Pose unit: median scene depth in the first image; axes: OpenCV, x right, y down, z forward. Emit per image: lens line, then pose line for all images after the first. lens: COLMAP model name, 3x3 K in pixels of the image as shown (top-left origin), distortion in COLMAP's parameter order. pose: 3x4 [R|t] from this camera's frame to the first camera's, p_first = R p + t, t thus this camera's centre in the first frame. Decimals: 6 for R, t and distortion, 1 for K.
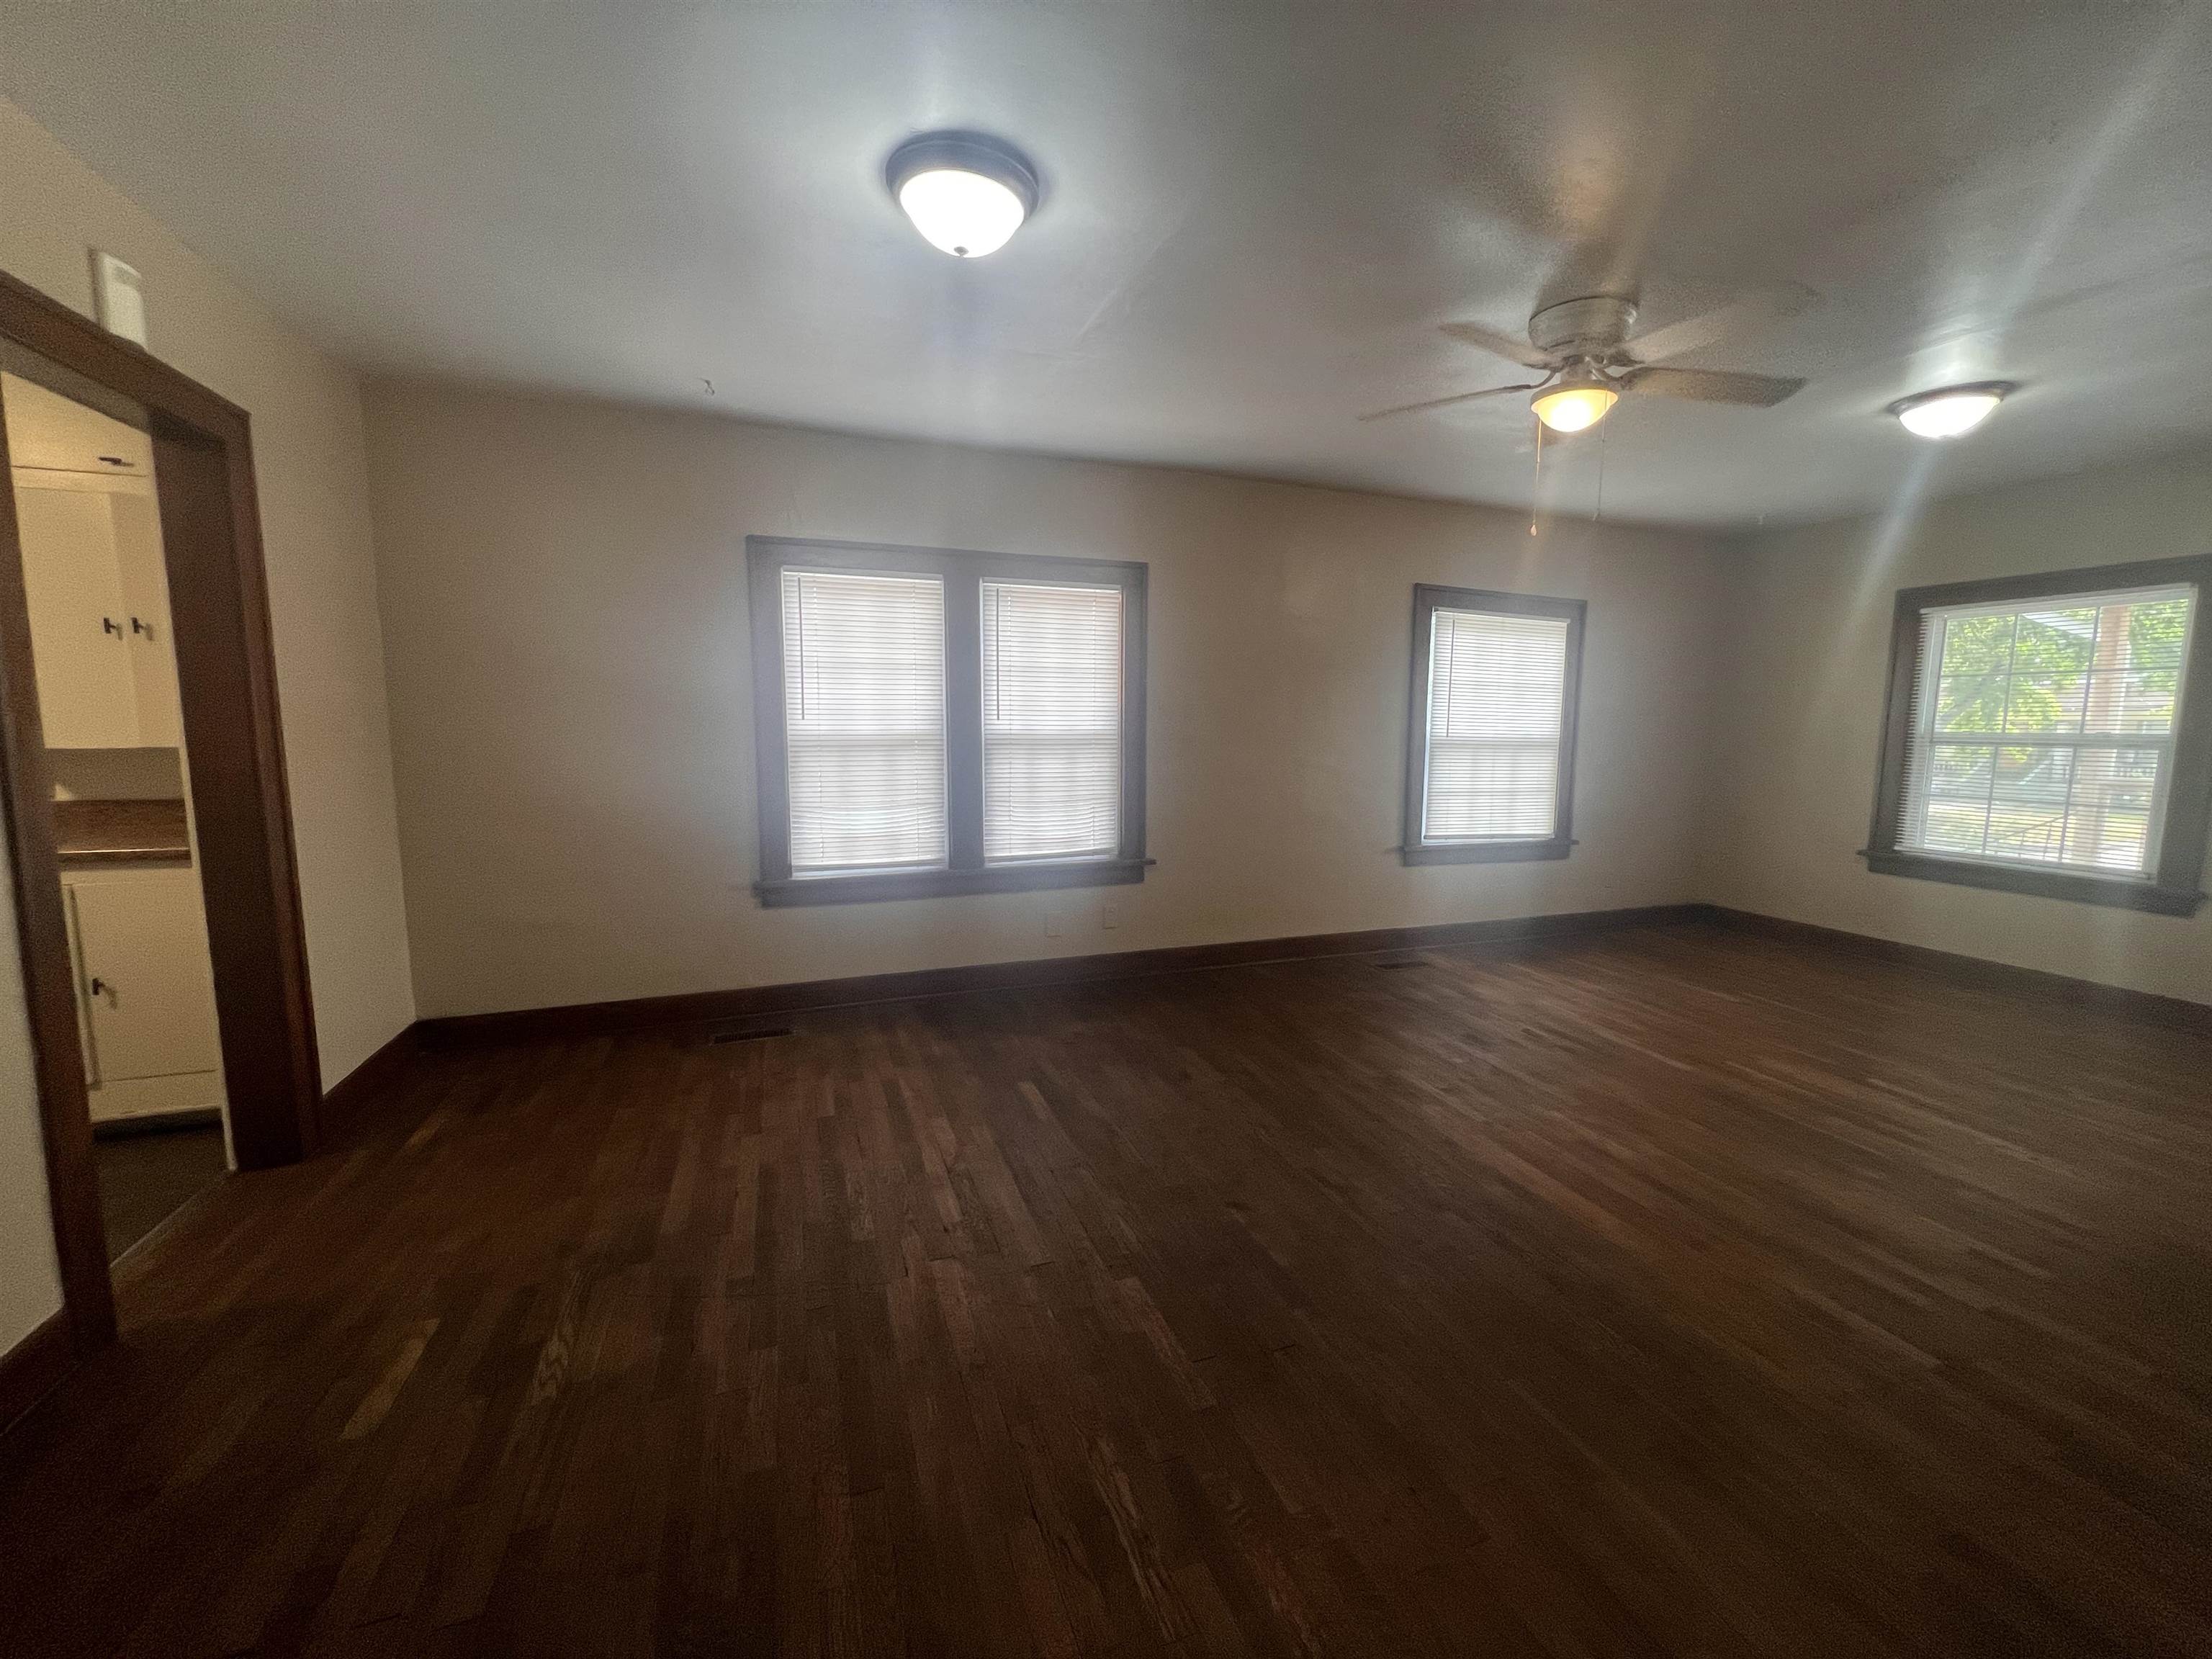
lens RADIAL K [[885.8, 0, 1106.0], [0, 885.8, 829.5], [0, 0, 1]] dist [-0.000206, 0.000031]
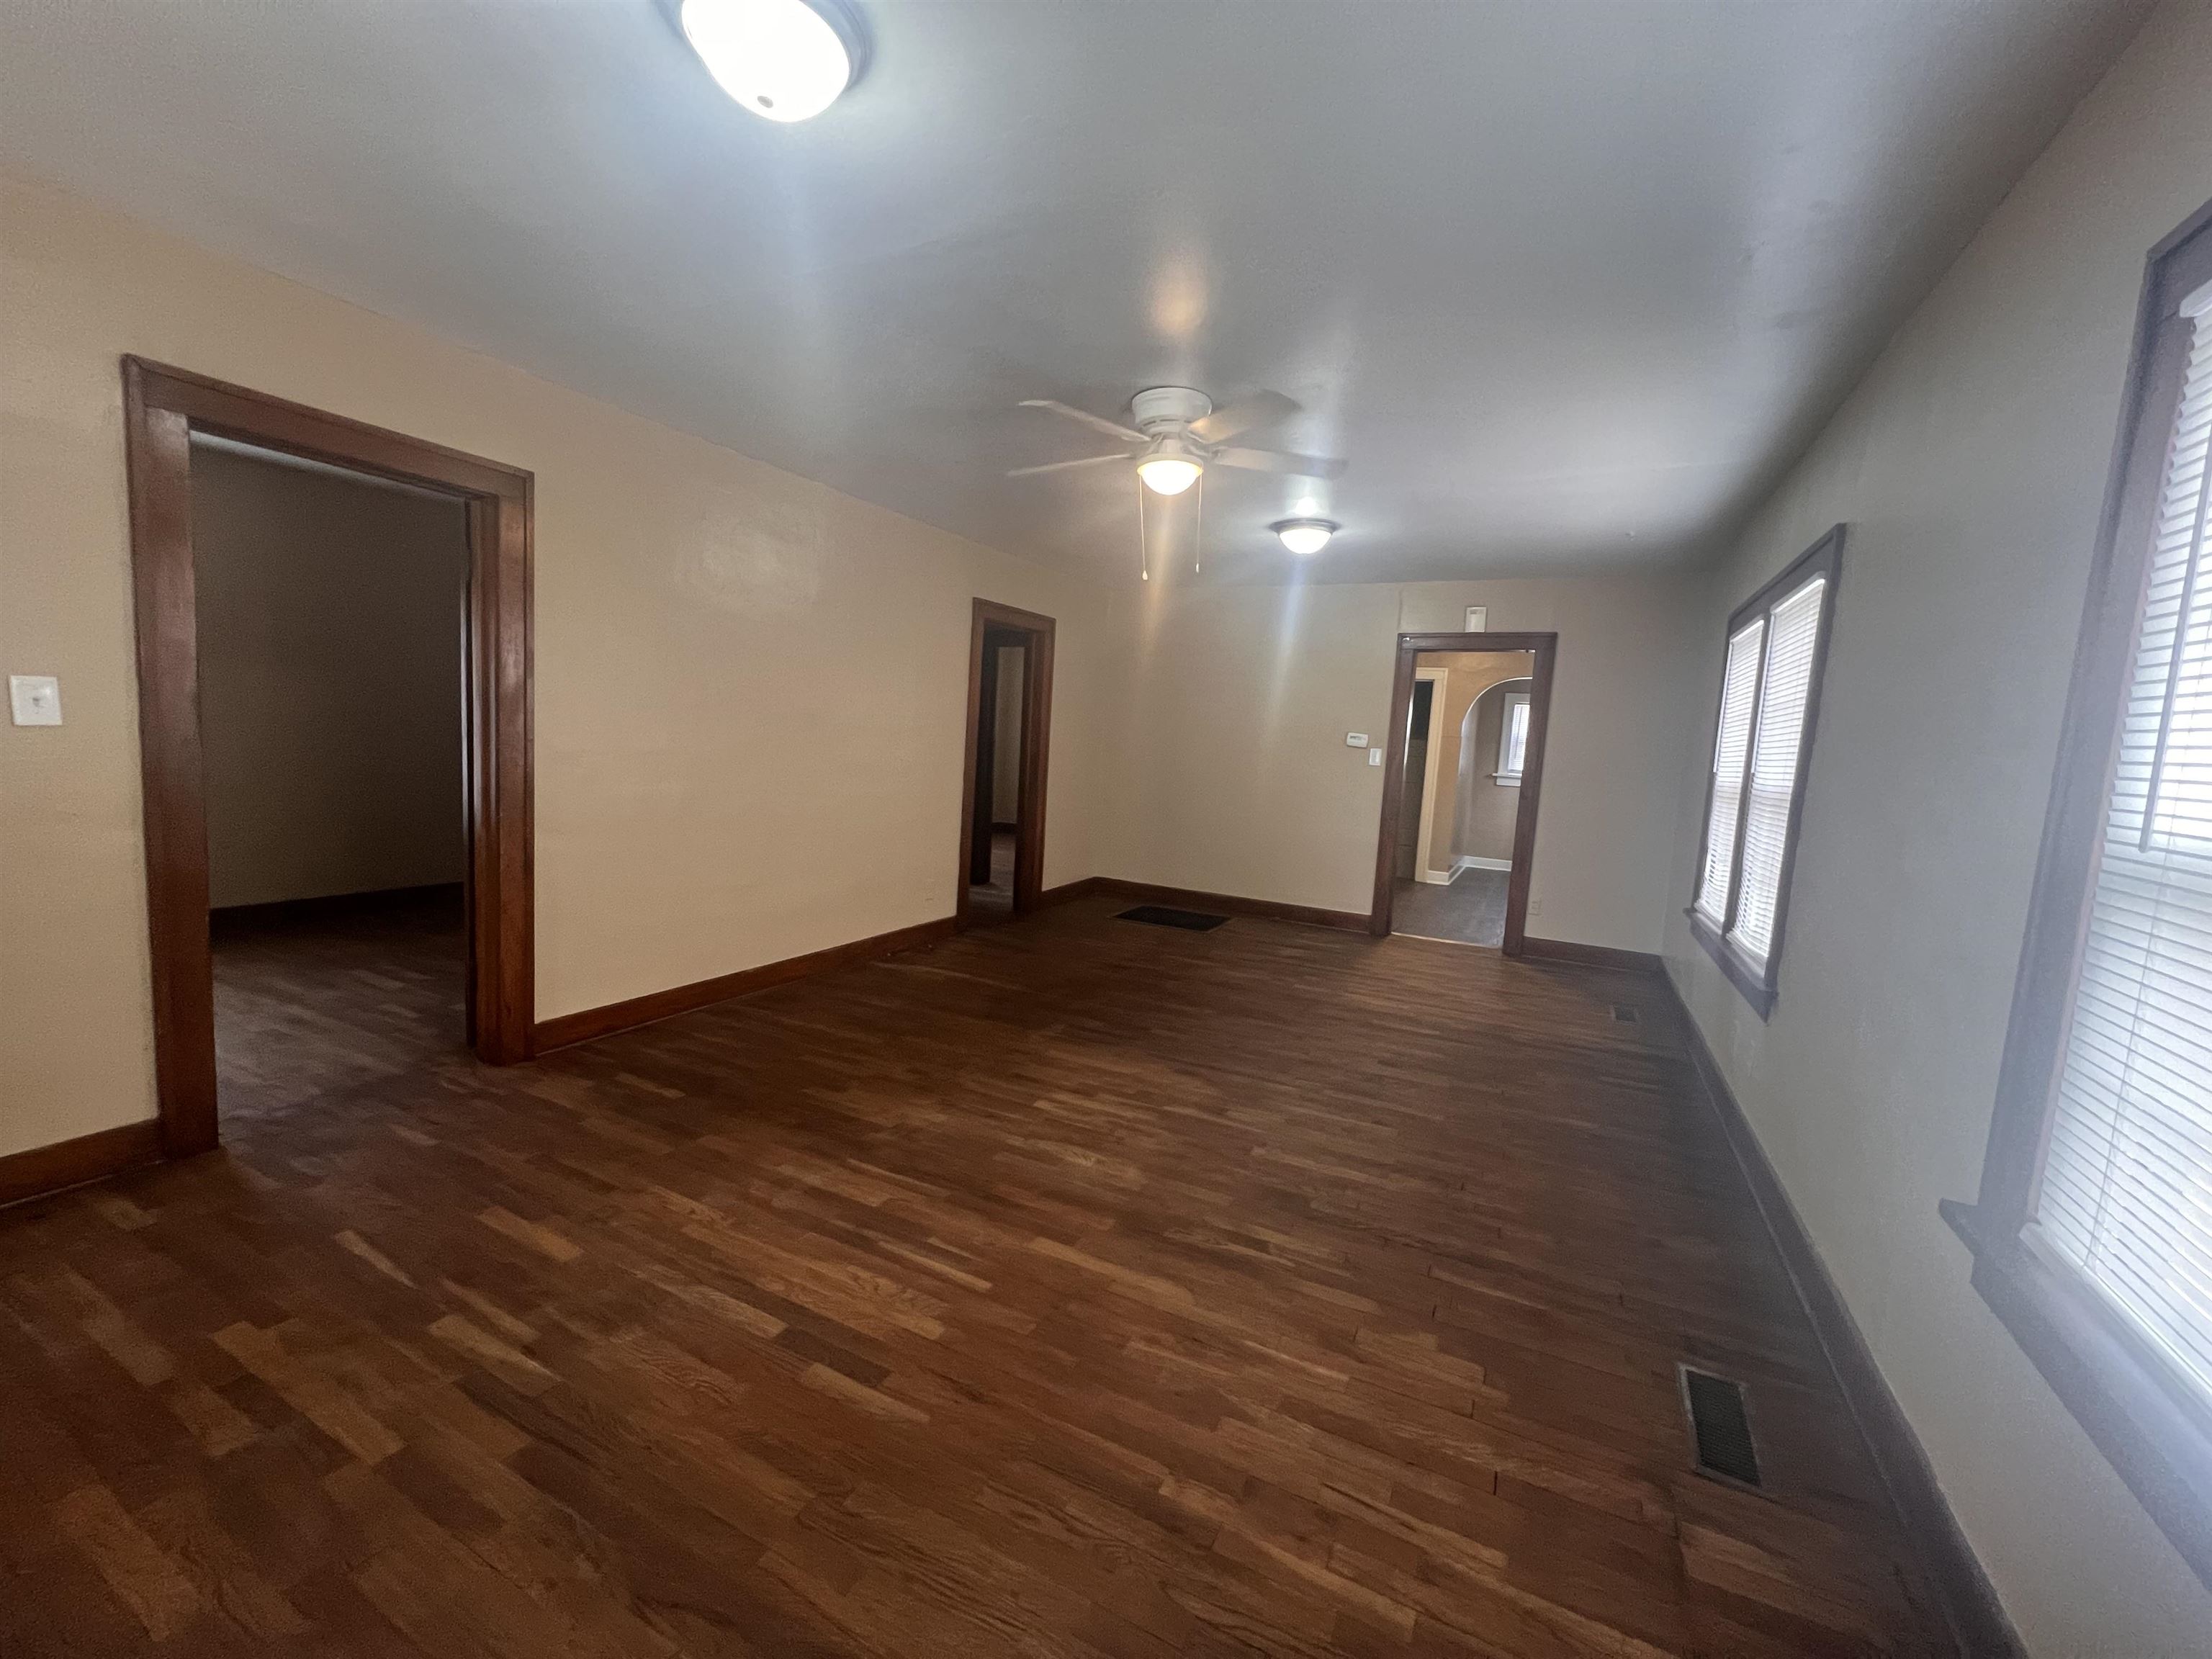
lens RADIAL K [[885.6, 0, 1111.5], [0, 885.6, 827.1], [0, 0, 1]] dist [0.000640, 0.000387]
pose [[-0.733871, 0.021718, -0.678942, 0.907610], [-0.143546, 0.971959, 0.186251, -0.144173], [0.663949, 0.234144, -0.710175, 1.227873]]
